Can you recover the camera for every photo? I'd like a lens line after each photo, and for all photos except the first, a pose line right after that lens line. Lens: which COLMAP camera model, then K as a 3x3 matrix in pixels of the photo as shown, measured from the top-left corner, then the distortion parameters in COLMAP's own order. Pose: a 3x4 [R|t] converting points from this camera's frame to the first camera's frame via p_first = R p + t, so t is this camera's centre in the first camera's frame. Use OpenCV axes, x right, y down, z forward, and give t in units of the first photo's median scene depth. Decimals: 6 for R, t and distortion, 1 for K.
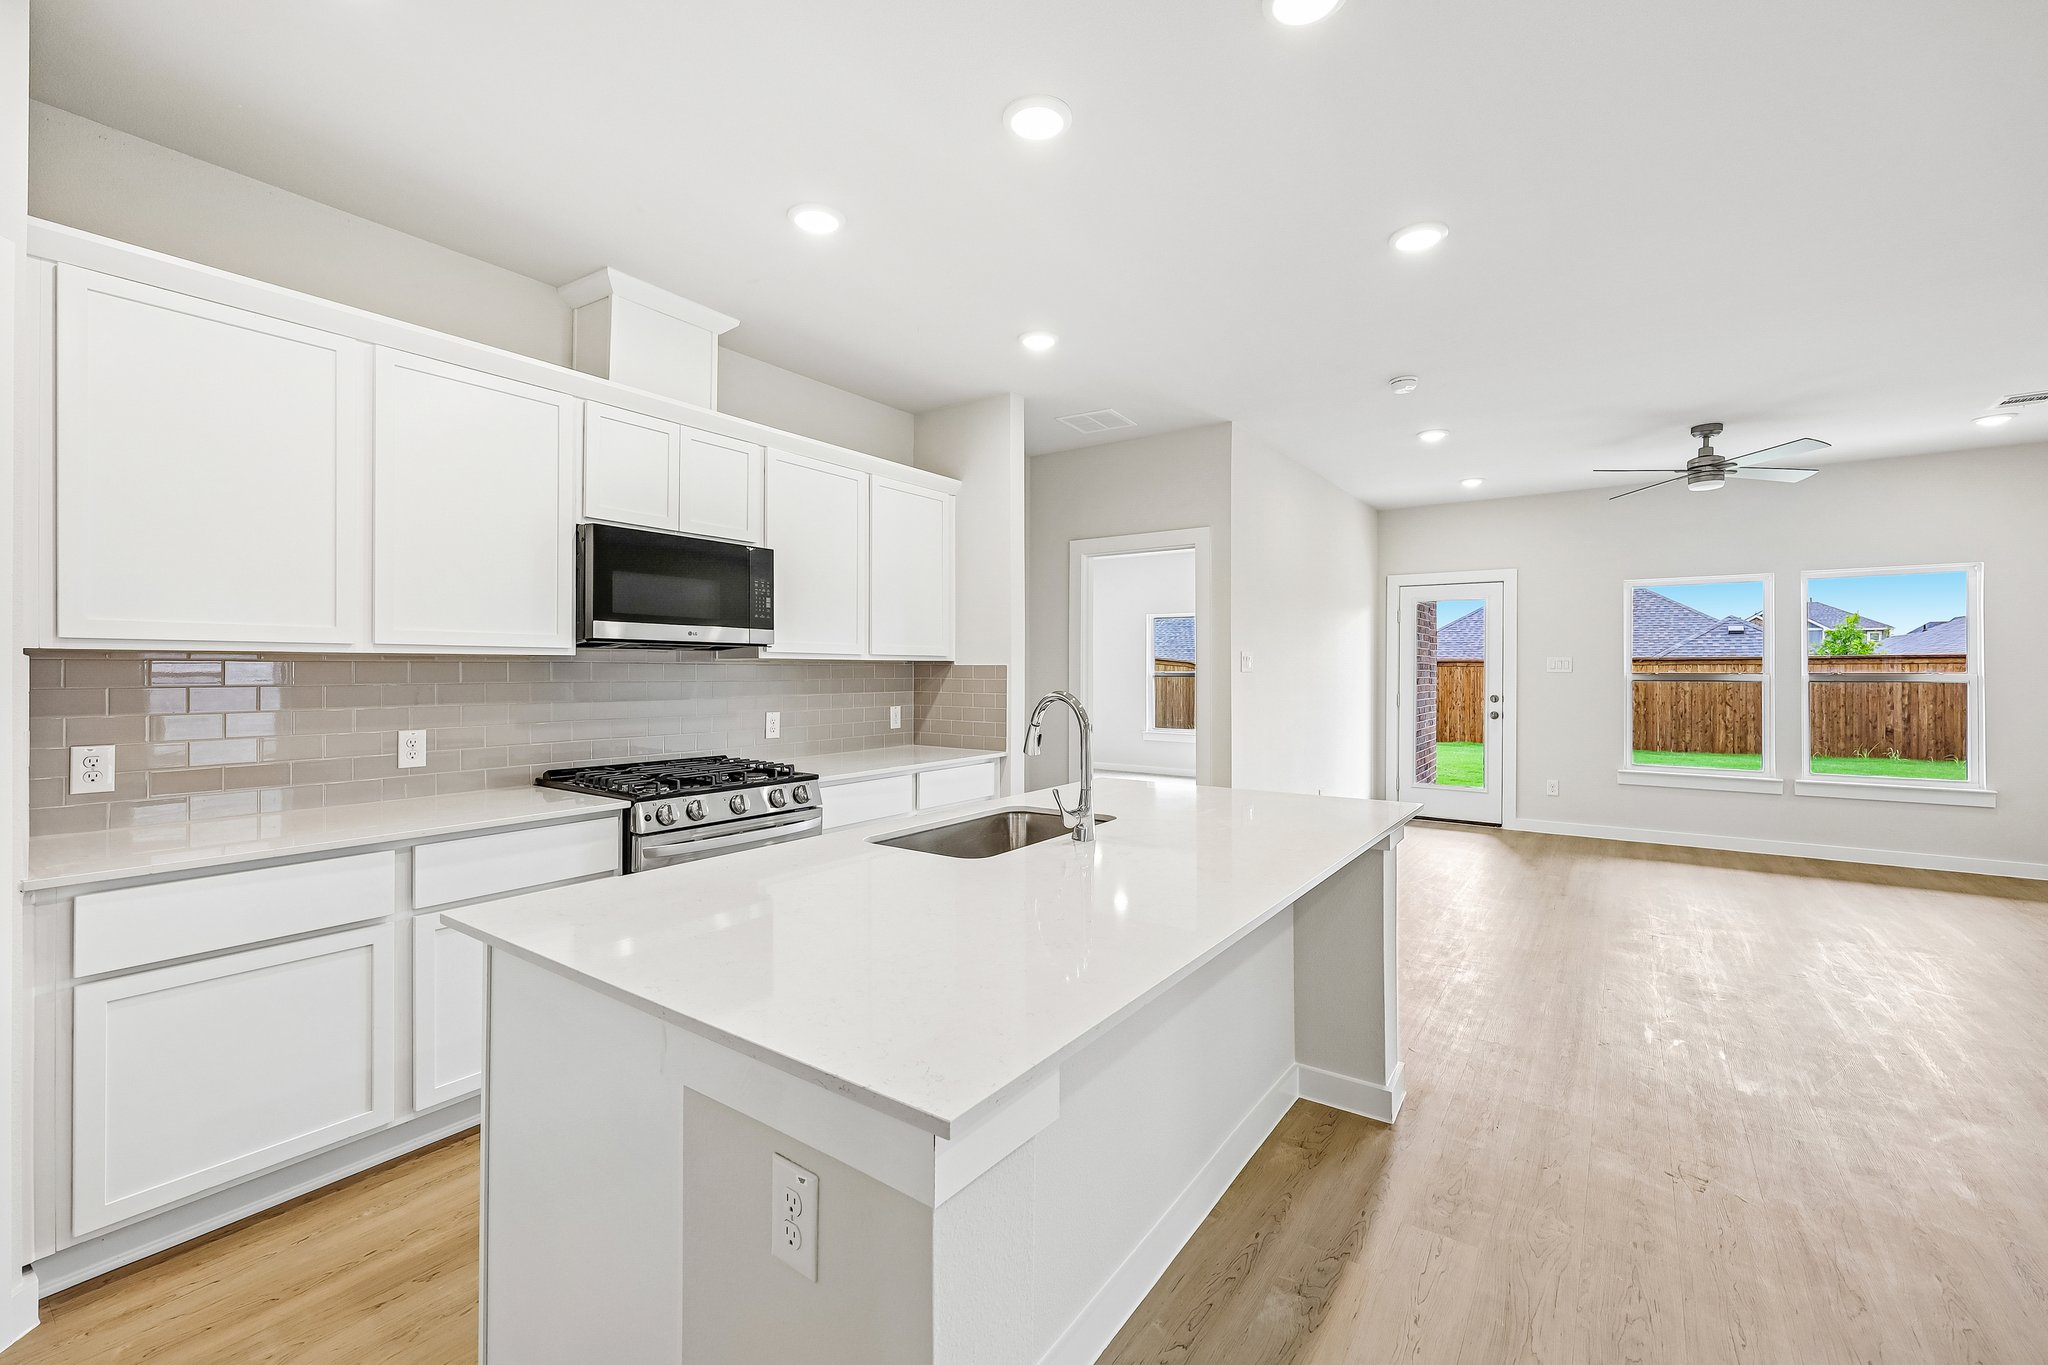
lens RADIAL K [[847.4, 0, 1024.1], [0, 847.4, 668.4], [0, 0, 1]] dist [0.001621, 0.000507]
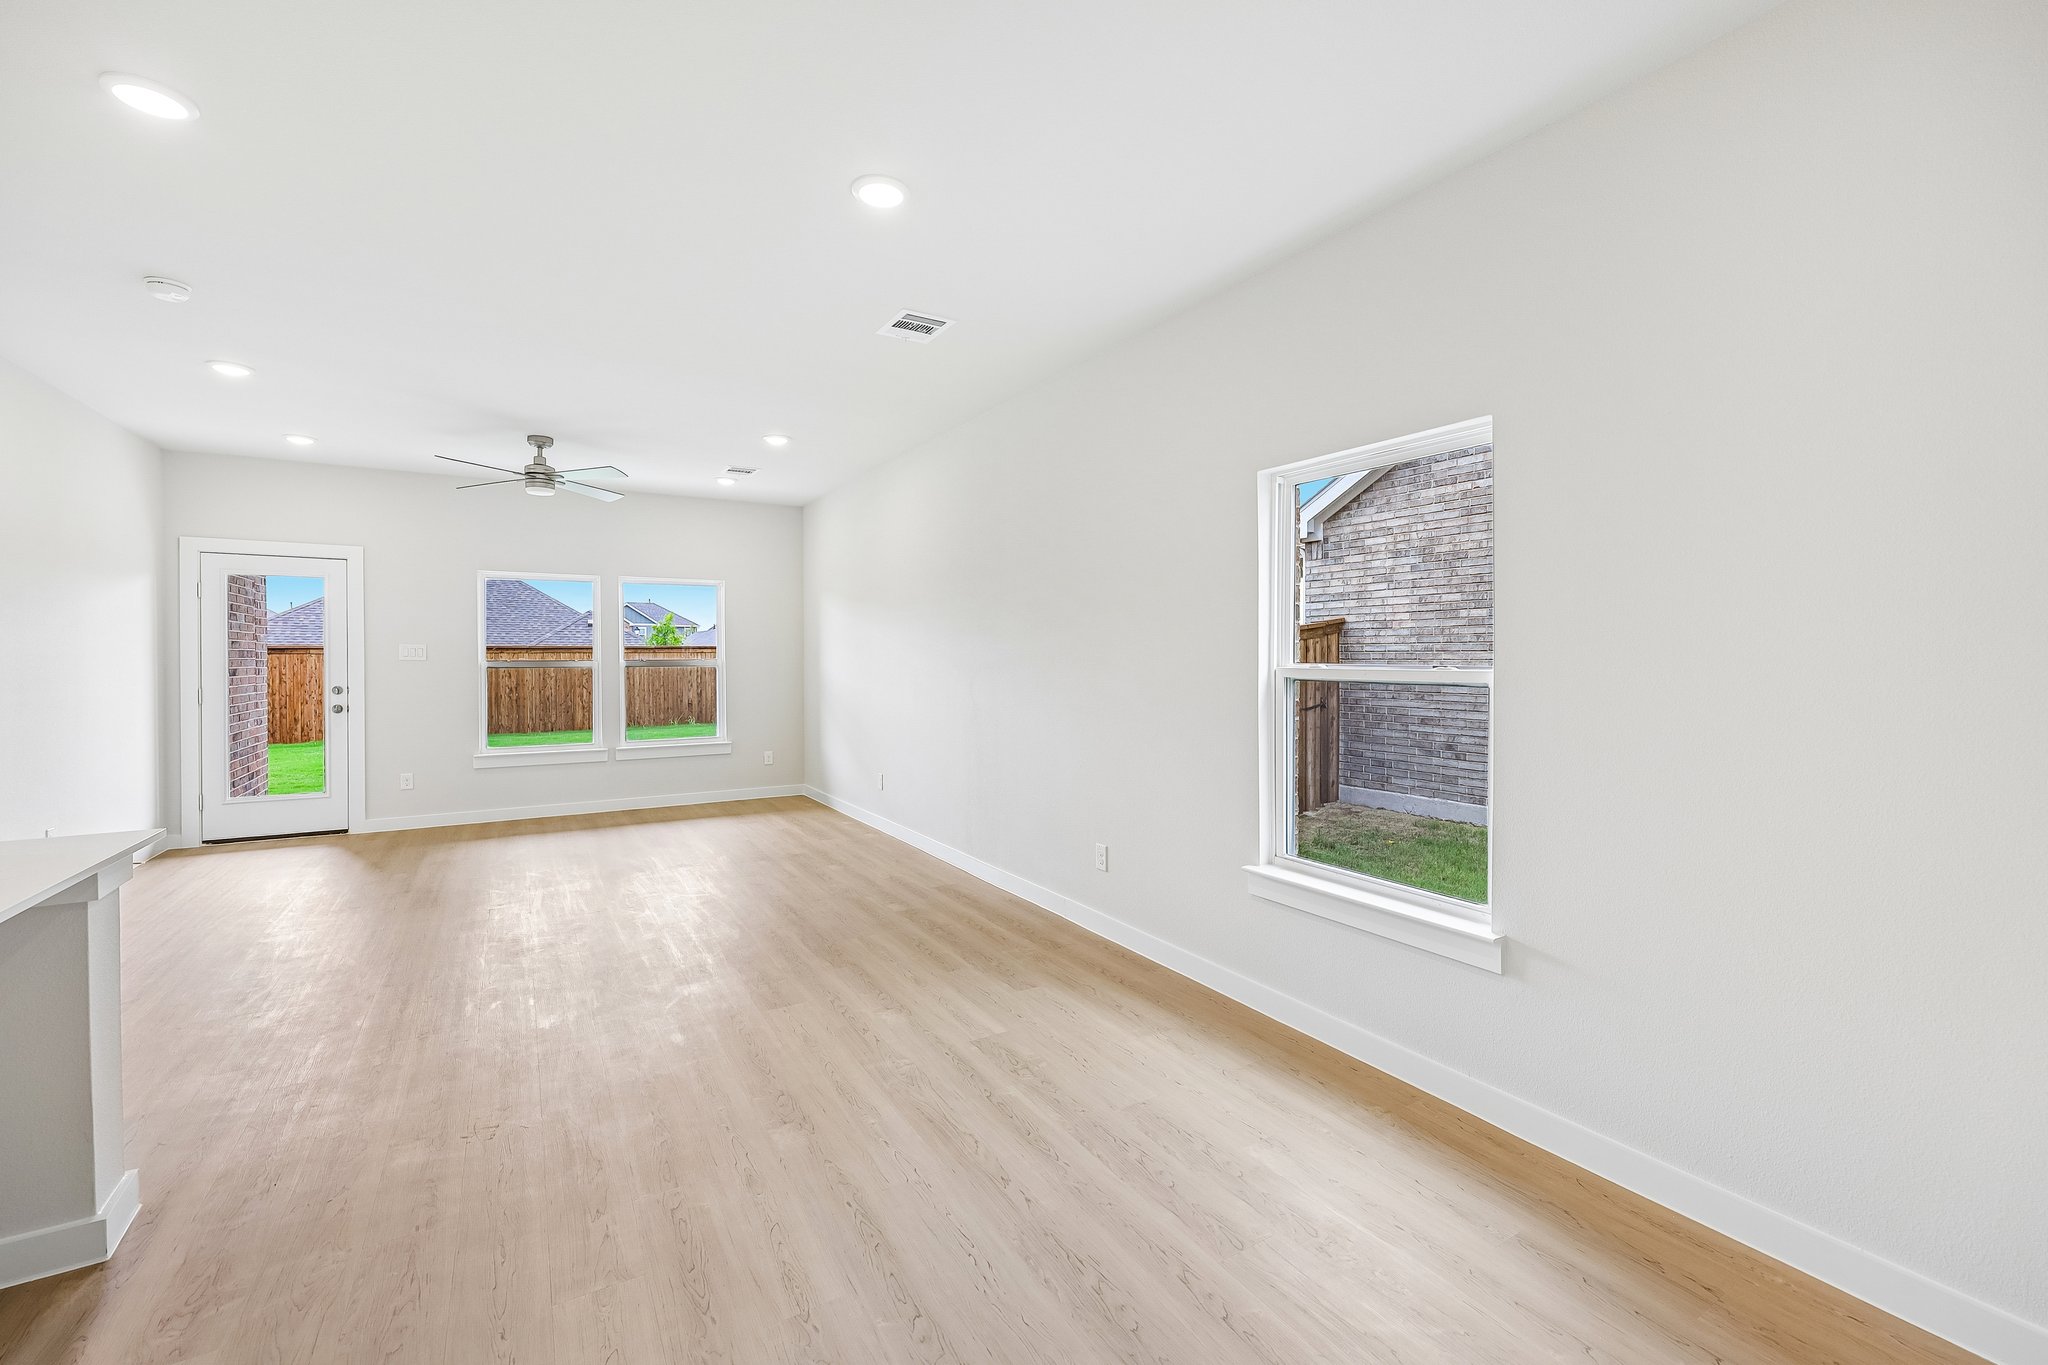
lens RADIAL K [[847.4, 0, 1024.1], [0, 847.4, 668.4], [0, 0, 1]] dist [0.001621, 0.000507]
pose [[0.398531, -0.013807, 0.917051, 0.037228], [0.000526, 0.999890, 0.014826, -0.000049], [-0.917155, -0.005426, 0.398494, -0.023857]]
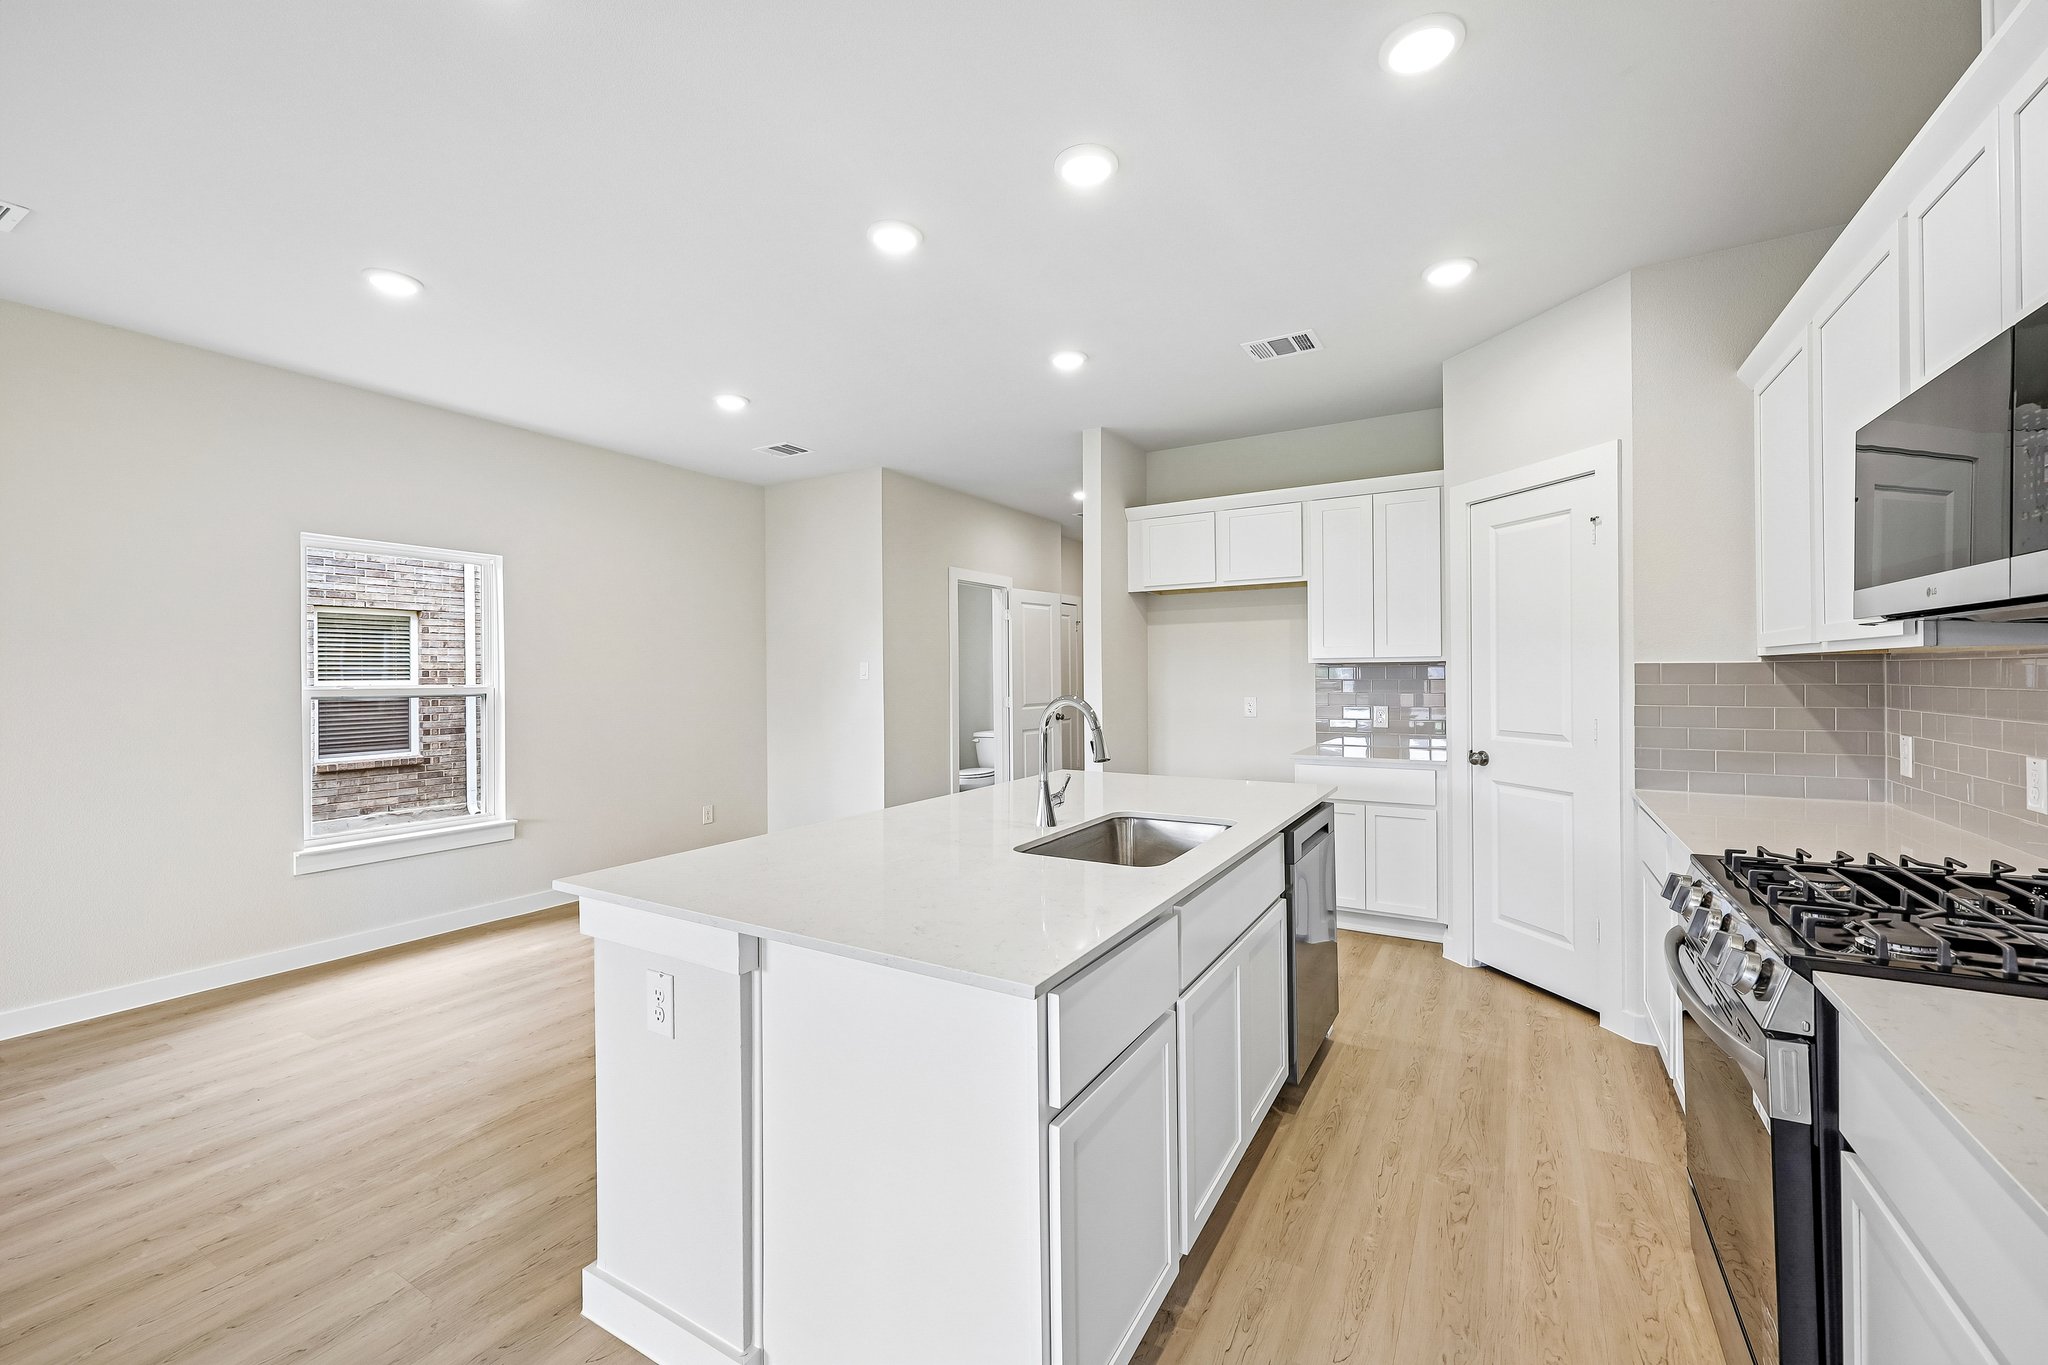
lens RADIAL K [[825.5, 0, 1028.8], [0, 825.5, 670.9], [0, 0, 1]] dist [0.000587, 0.000317]
pose [[-0.995733, 0.007342, -0.091984, 0.087131], [0.007927, 0.999951, -0.005988, 0.001257], [0.091936, -0.006692, -0.995742, 0.921540]]
